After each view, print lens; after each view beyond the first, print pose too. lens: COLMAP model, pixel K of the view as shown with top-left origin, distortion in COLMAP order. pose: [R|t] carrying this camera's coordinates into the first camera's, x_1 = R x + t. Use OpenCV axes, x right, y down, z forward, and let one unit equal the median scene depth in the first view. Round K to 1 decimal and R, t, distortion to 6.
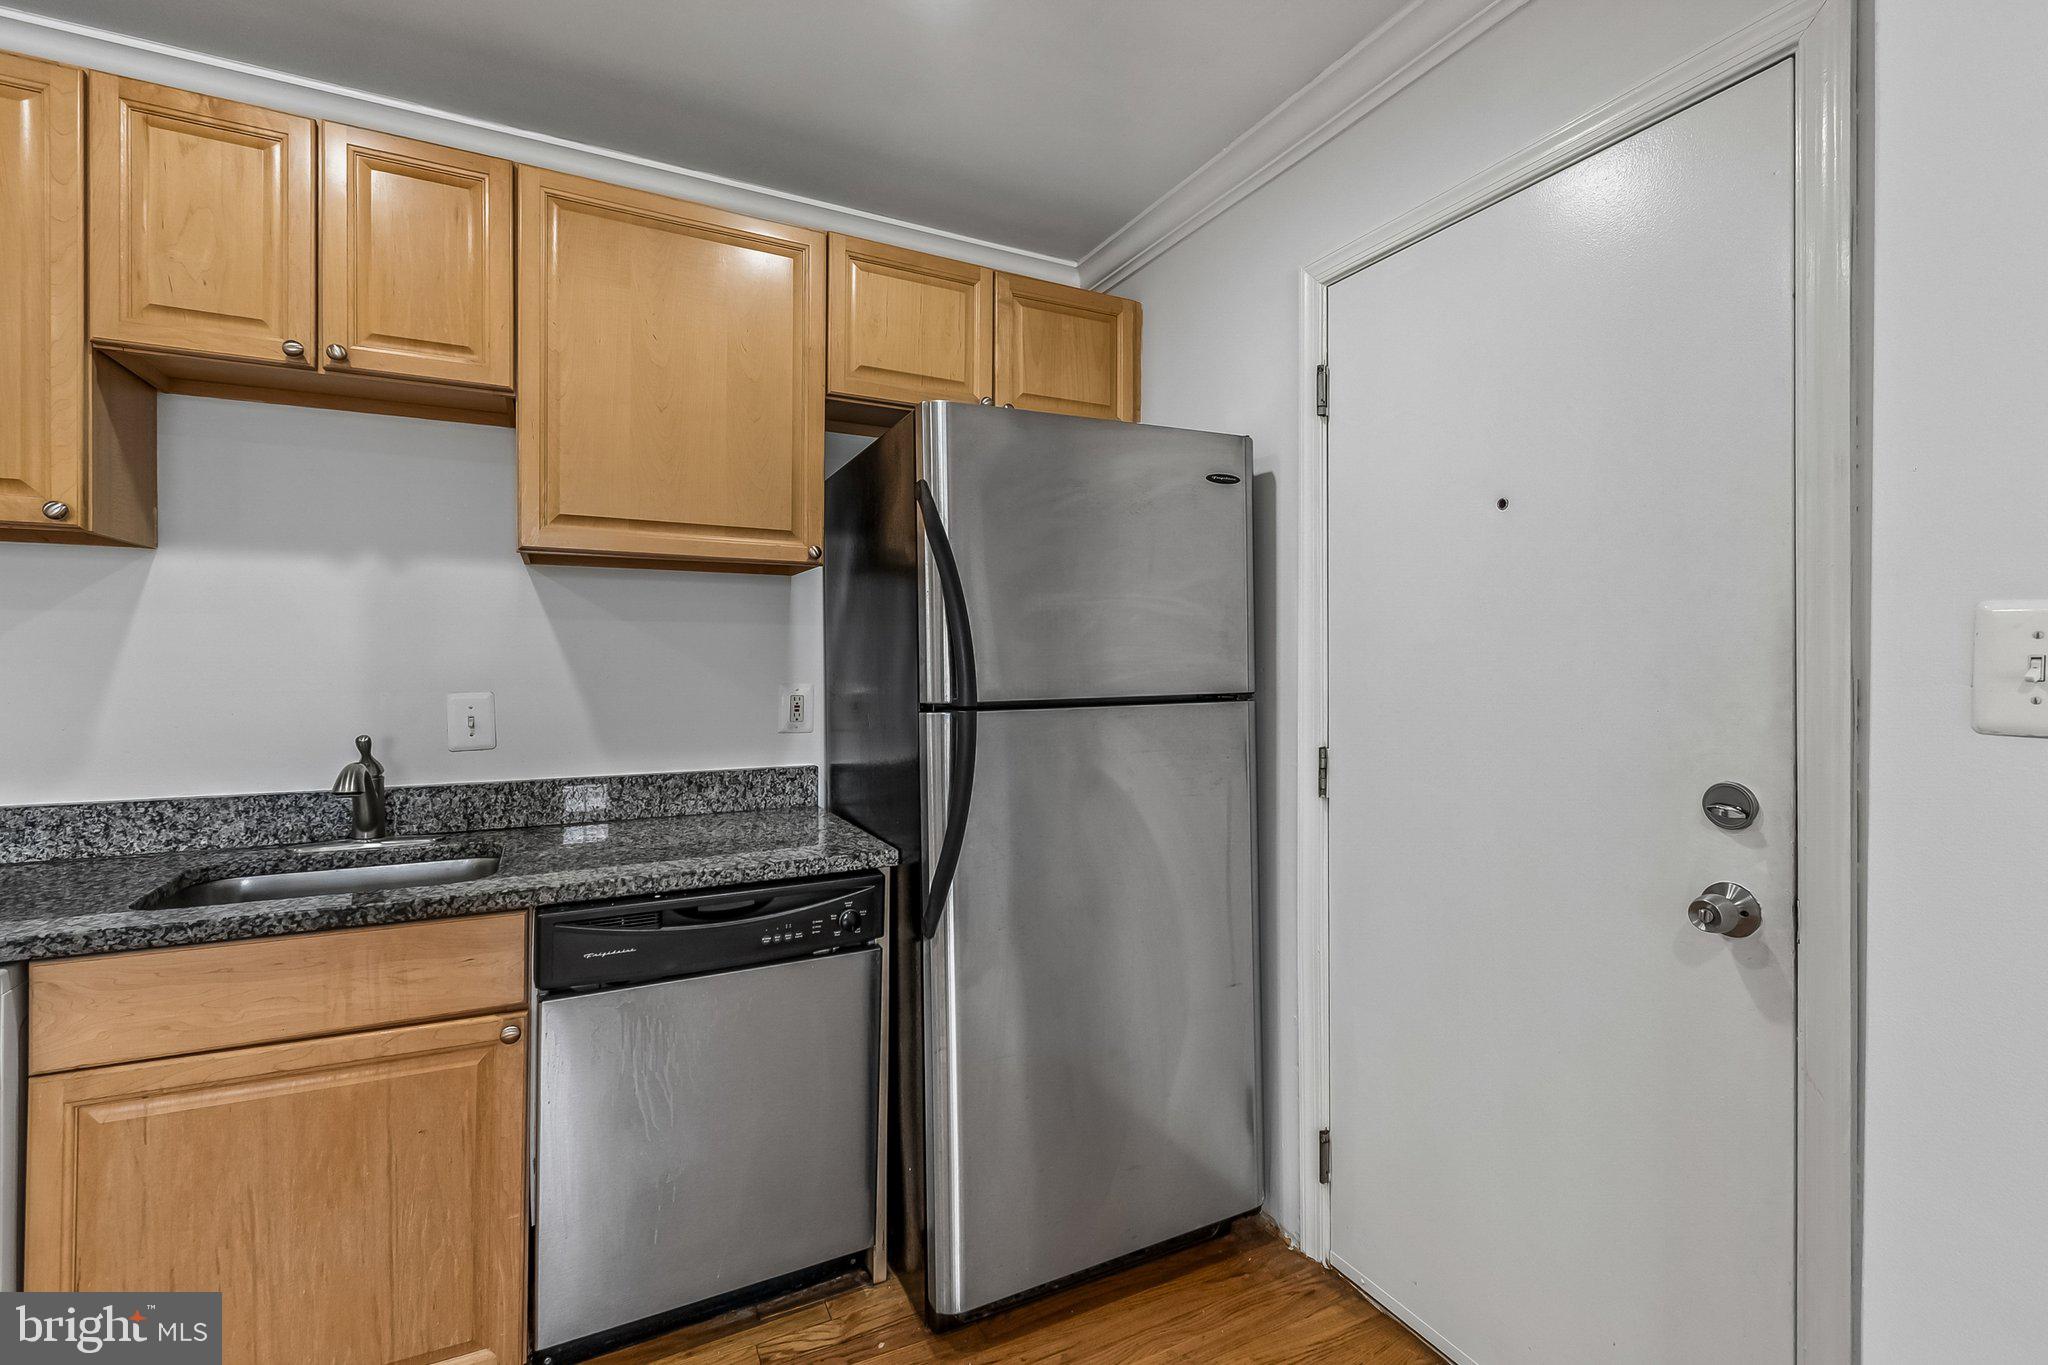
lens RADIAL K [[916.9, 0, 1039.0], [0, 916.9, 665.2], [0, 0, 1]] dist [0.004303, -0.000869]
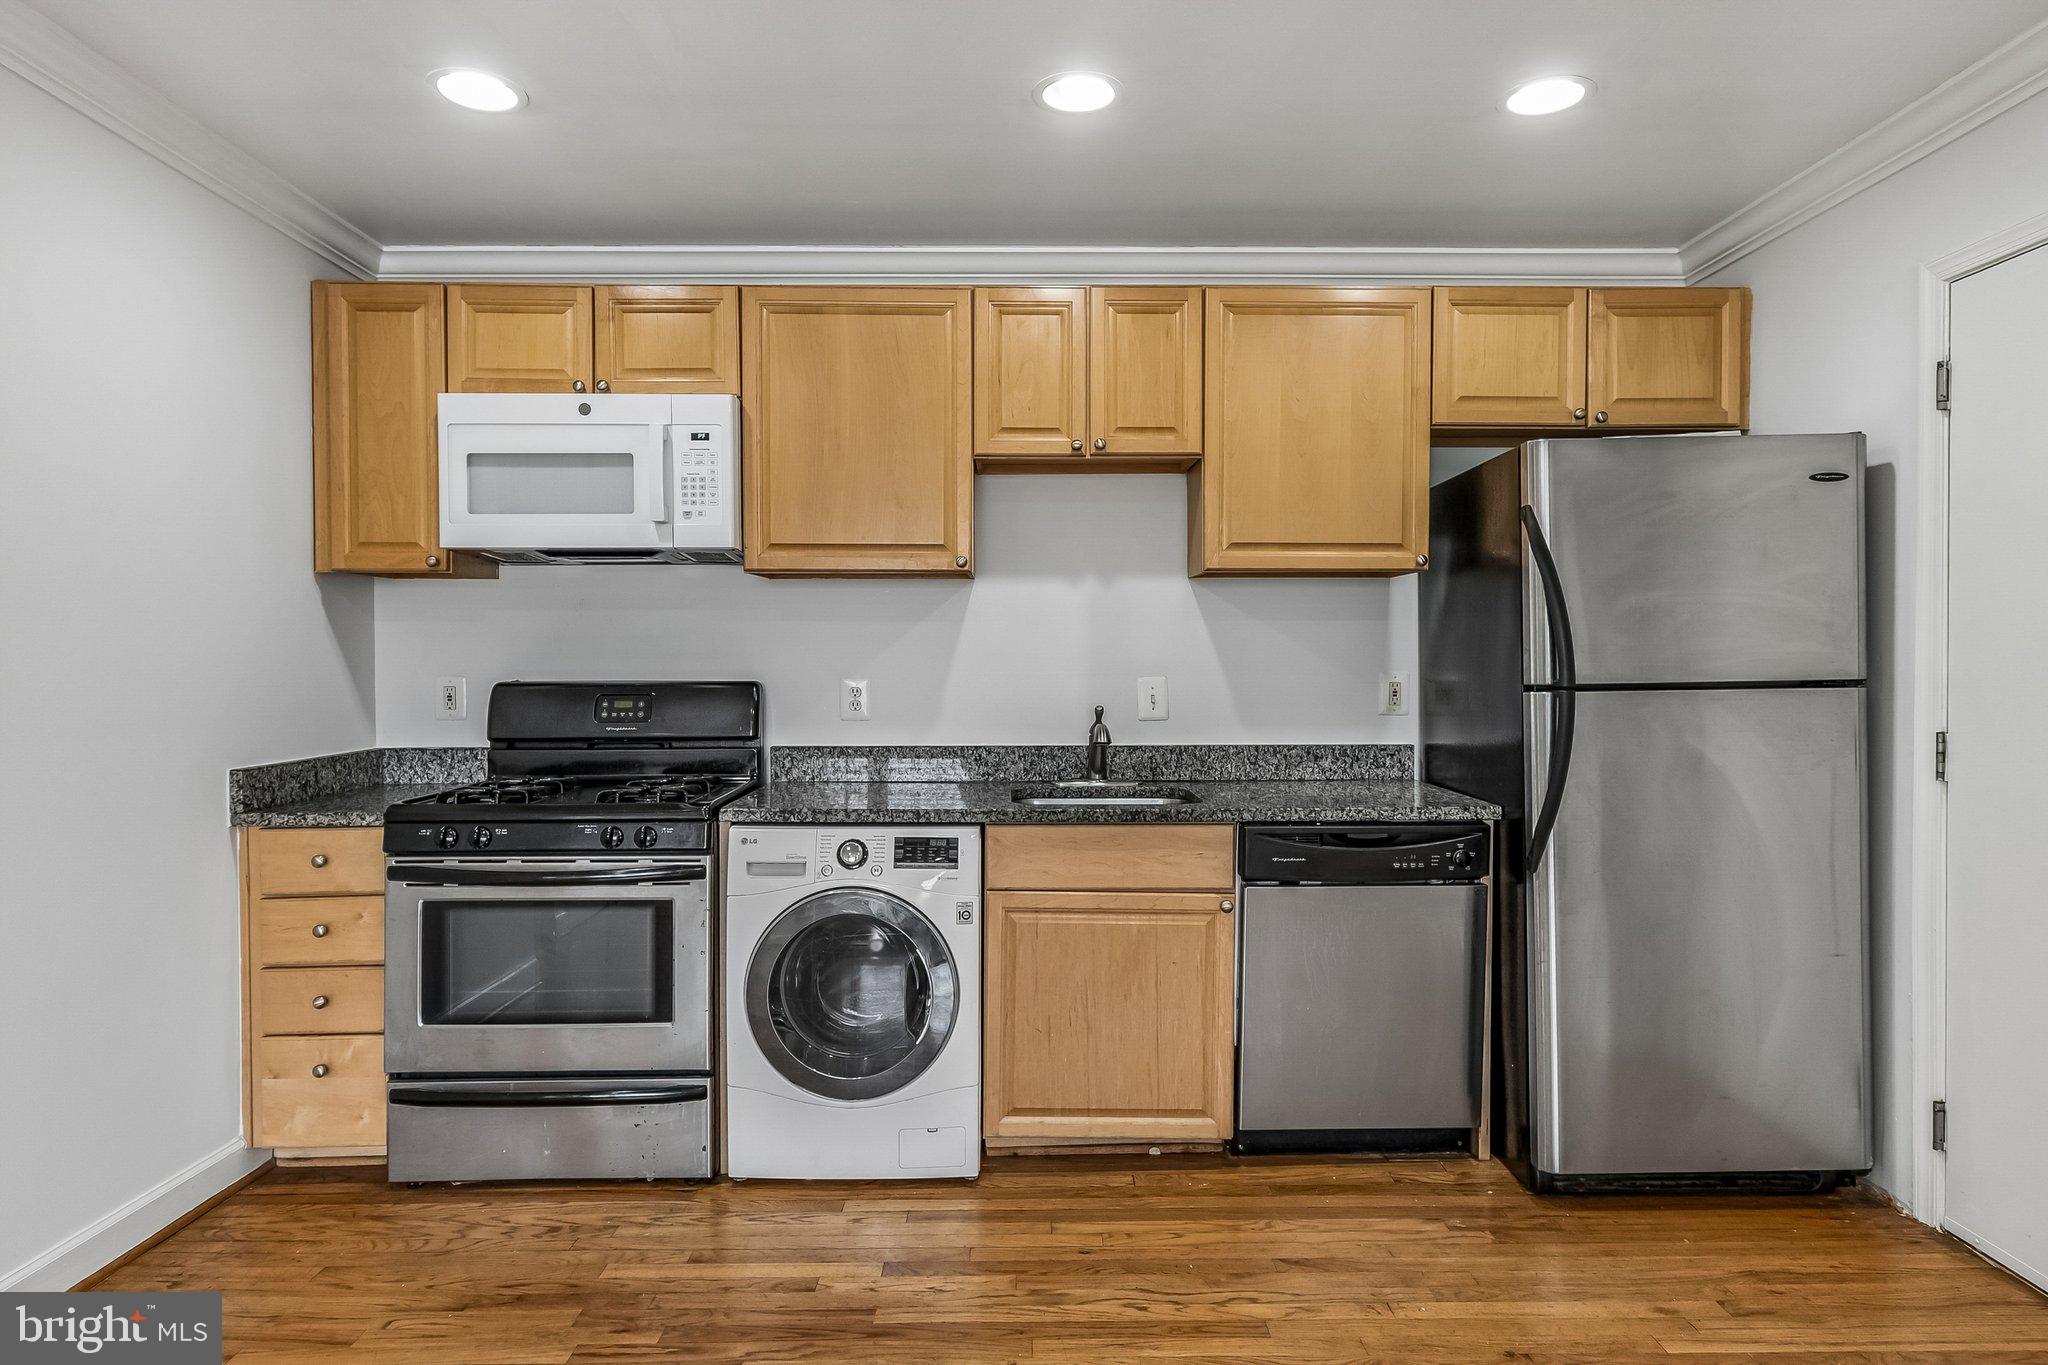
lens RADIAL K [[1184.0, 0, 1030.3], [0, 1184.0, 680.4], [0, 0, 1]] dist [0.004171, -0.001812]
pose [[0.891102, 0.004632, -0.453780, 0.001530], [0.002381, 0.999886, 0.014883, 0.009253], [0.453797, -0.014343, 0.890990, -0.665420]]
